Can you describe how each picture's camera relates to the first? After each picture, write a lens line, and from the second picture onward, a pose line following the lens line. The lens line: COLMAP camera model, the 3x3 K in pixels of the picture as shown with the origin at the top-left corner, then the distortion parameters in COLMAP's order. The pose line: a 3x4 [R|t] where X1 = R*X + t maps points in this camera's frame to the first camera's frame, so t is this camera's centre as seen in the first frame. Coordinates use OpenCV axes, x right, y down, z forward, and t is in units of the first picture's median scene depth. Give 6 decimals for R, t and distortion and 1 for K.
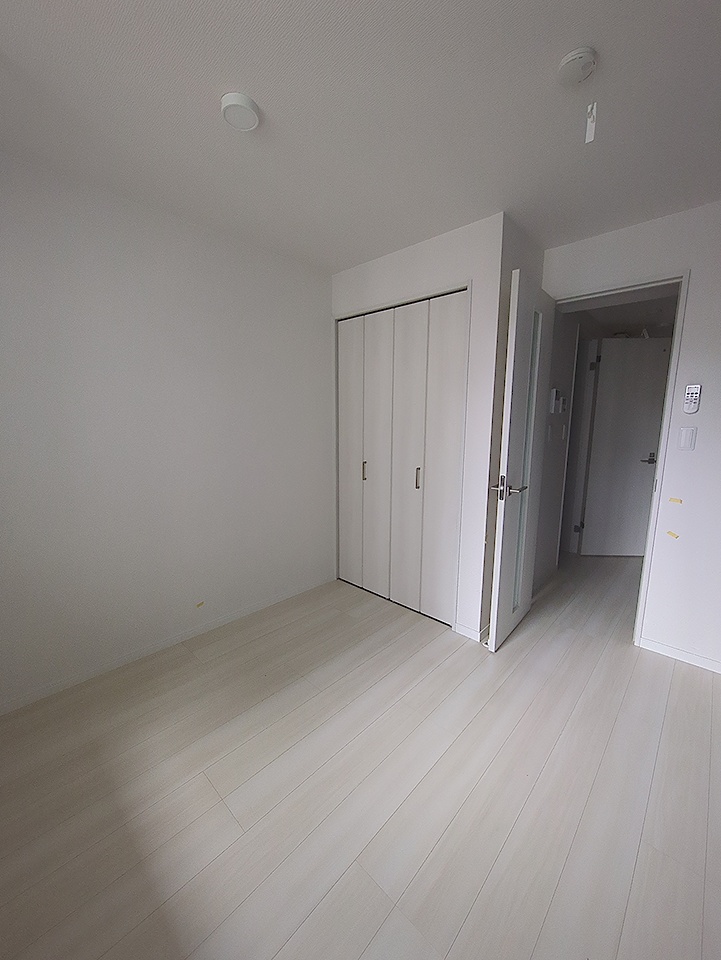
lens RADIAL K [[377.7, 0, 360.5], [0, 377.7, 480.0], [0, 0, 1]] dist [-0.000314, -0.000066]
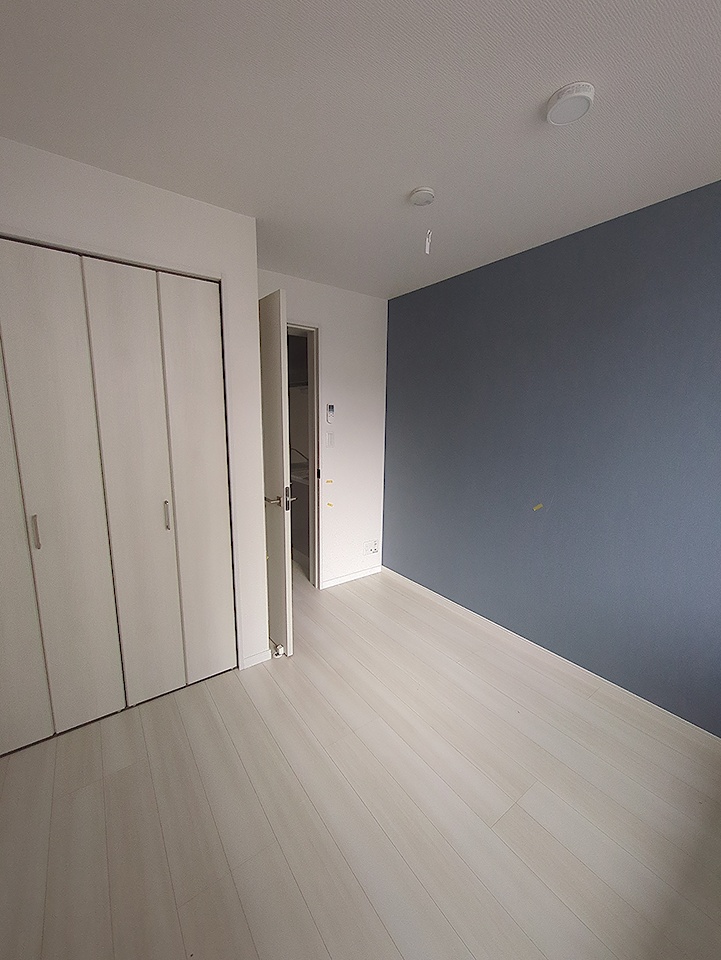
lens RADIAL K [[377.7, 0, 360.5], [0, 377.7, 480.0], [0, 0, 1]] dist [-0.000314, -0.000066]
pose [[0.185856, -0.163427, 0.968891, -0.520558], [0.149076, 0.979346, 0.136594, -0.126050], [-0.971202, 0.119051, 0.206381, 0.519146]]
